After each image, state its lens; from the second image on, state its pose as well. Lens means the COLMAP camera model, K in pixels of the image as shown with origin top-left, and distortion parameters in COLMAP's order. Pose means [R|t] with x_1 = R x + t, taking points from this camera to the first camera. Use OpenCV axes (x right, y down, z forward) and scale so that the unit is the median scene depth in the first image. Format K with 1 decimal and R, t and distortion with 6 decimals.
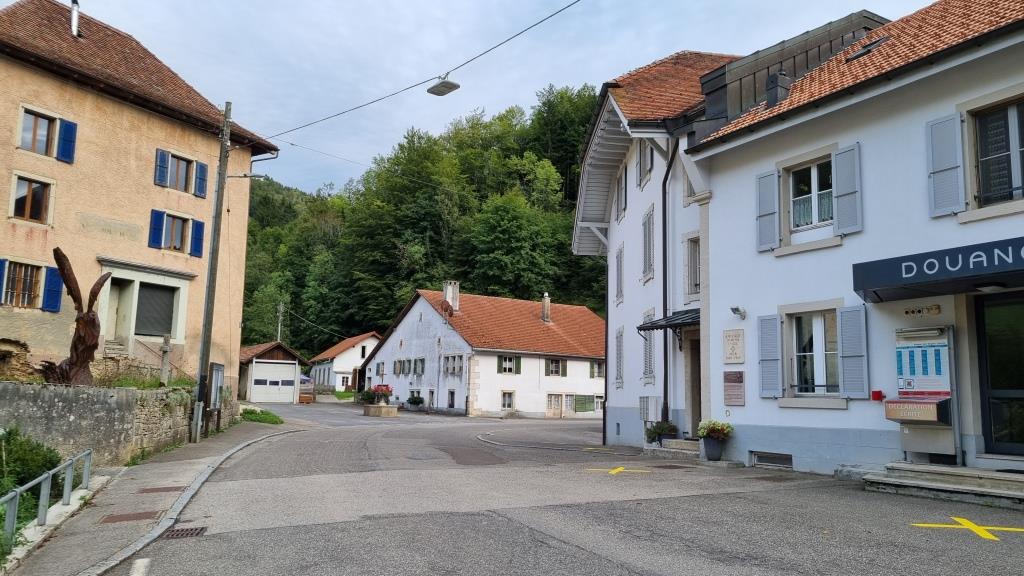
lens RADIAL K [[783.9, 0, 512.0], [0, 783.9, 288.0], [0, 0, 1]] dist [0.061753, 0.000304]
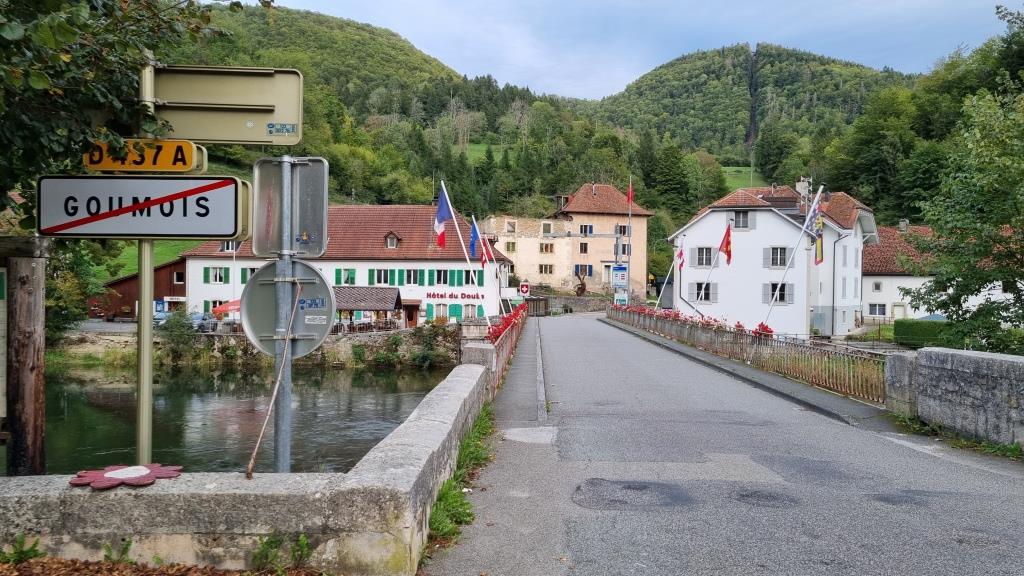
lens RADIAL K [[783.9, 0, 512.0], [0, 783.9, 288.0], [0, 0, 1]] dist [0.061753, 0.000304]
pose [[0.711588, -0.012238, -0.702490, 0.691418], [0.104982, 0.990476, 0.089087, -0.111358], [0.694709, -0.137142, 0.706096, -0.742709]]
